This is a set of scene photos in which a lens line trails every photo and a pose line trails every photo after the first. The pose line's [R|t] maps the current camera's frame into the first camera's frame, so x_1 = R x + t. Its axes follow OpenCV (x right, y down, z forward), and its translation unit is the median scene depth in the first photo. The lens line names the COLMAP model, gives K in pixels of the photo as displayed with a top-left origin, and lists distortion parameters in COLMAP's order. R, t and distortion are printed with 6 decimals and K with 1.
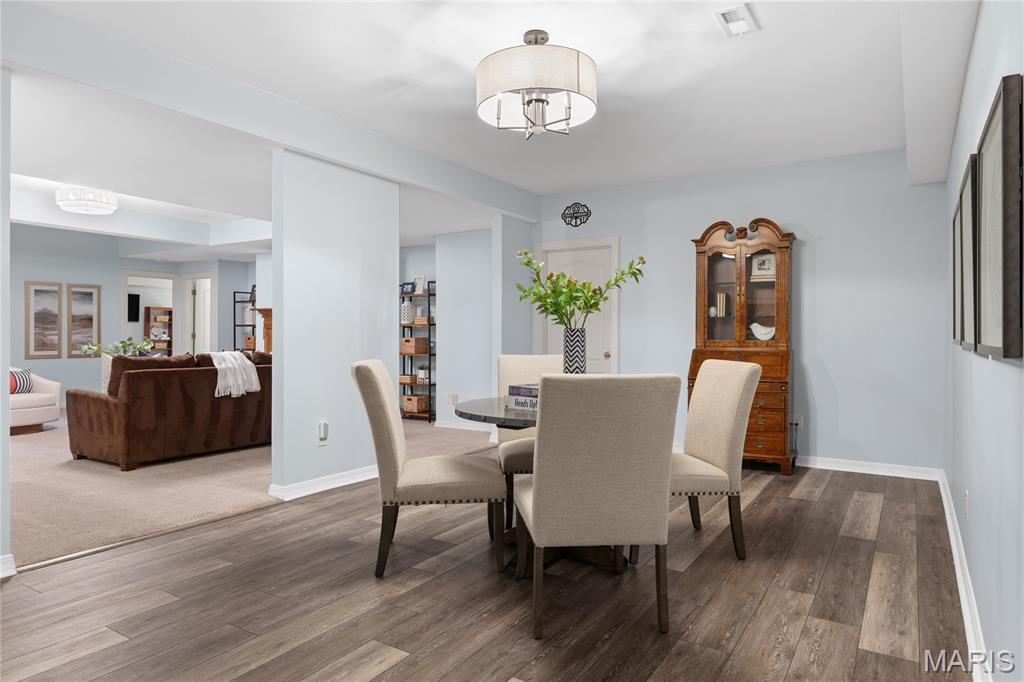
lens RADIAL K [[631.7, 0, 514.3], [0, 631.7, 334.2], [0, 0, 1]] dist [0.011139, 0.002114]
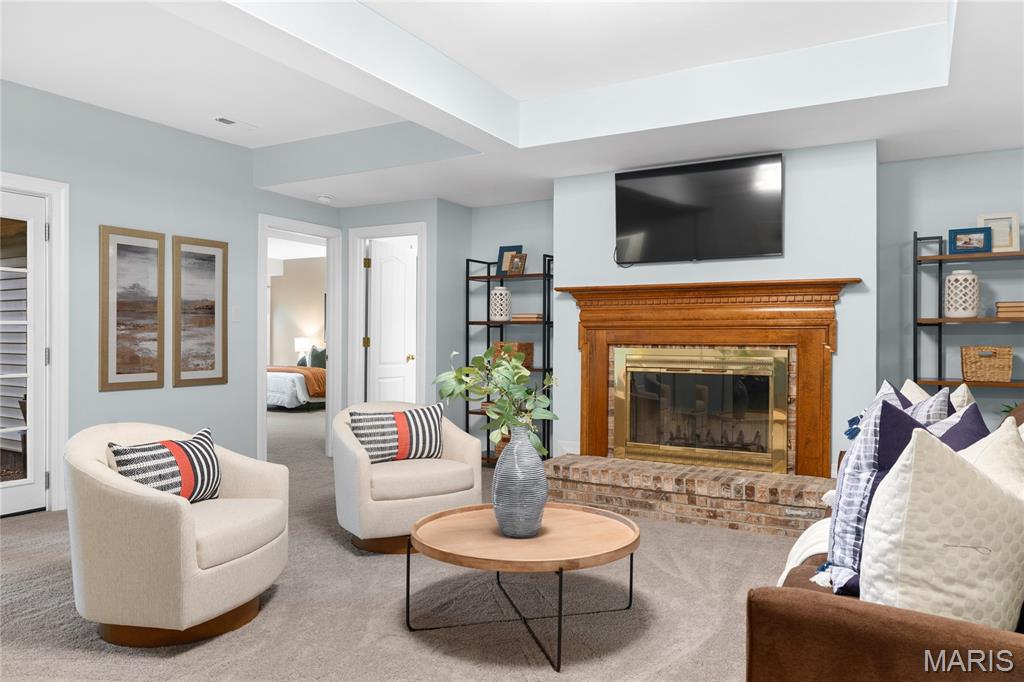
lens RADIAL K [[701.0, 0, 509.9], [0, 701.0, 335.6], [0, 0, 1]] dist [0.050510, 0.003651]
pose [[0.999407, 0.003137, 0.034290, -0.462716], [-0.003017, 0.999989, -0.003543, -0.001191], [-0.034301, 0.003438, 0.999406, 0.443637]]
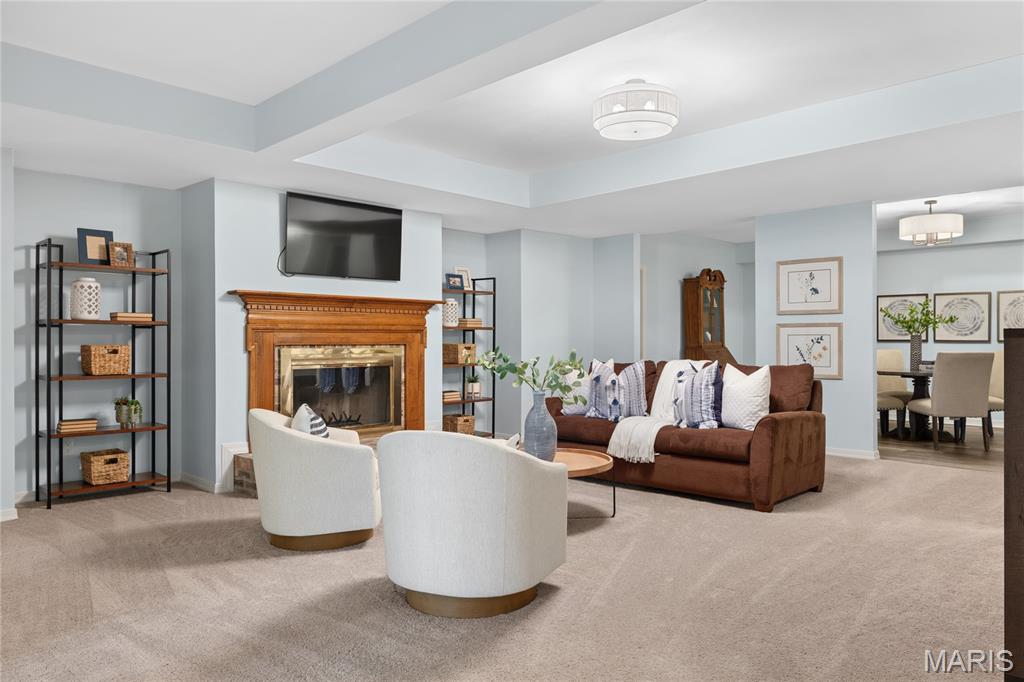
lens RADIAL K [[701.0, 0, 511.3], [0, 701.0, 343.3], [0, 0, 1]] dist [0.050510, 0.003651]
pose [[0.240267, -0.006258, 0.970687, -0.889869], [0.006048, 0.999969, 0.004950, -0.000095], [-0.970688, 0.004682, 0.240297, 0.648100]]
